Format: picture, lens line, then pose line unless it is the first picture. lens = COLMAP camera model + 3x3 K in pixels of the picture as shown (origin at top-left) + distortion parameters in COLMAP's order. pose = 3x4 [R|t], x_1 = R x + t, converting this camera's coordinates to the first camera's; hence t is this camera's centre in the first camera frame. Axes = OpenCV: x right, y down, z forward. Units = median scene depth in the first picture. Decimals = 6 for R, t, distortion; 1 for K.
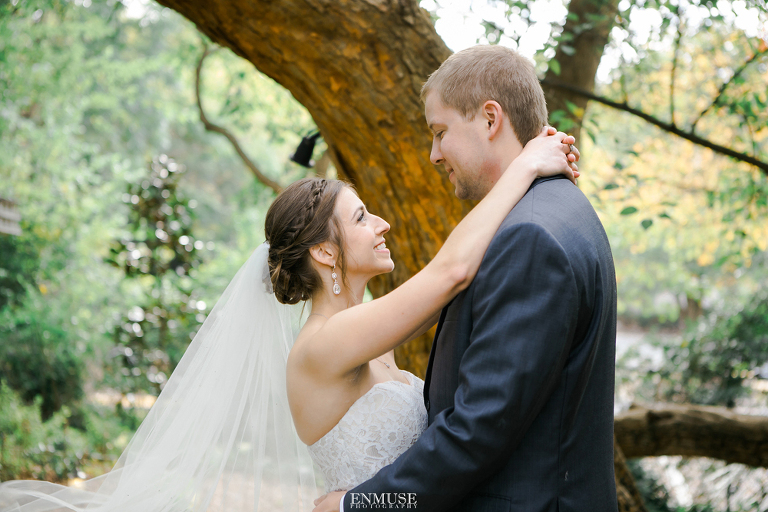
lens RADIAL K [[1165.5, 0, 384.0], [0, 1165.5, 256.0], [0, 0, 1]] dist [0.012341, 0.035000]
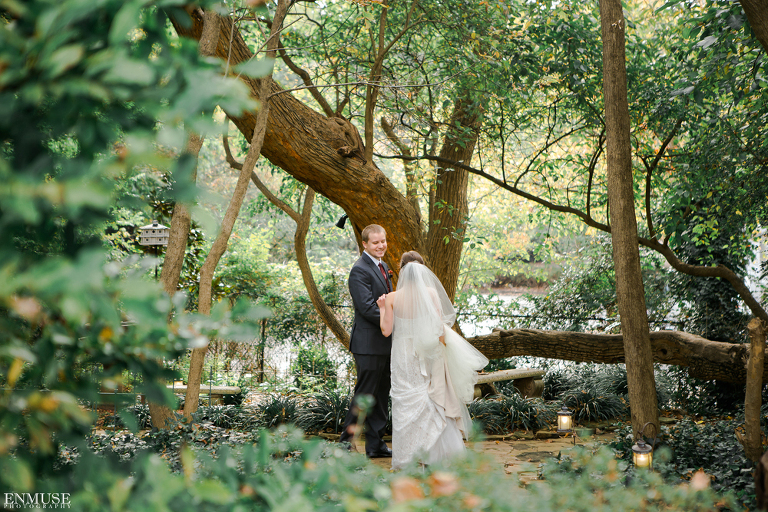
lens RADIAL K [[1456.2, 0, 384.0], [0, 1456.2, 256.0], [0, 0, 1]] dist [0.010278, 0.010779]
pose [[0.997822, -0.019669, 0.062962, -0.113009], [0.017416, 0.999195, 0.036136, -0.082135], [-0.063622, -0.034961, 0.997361, -1.439197]]
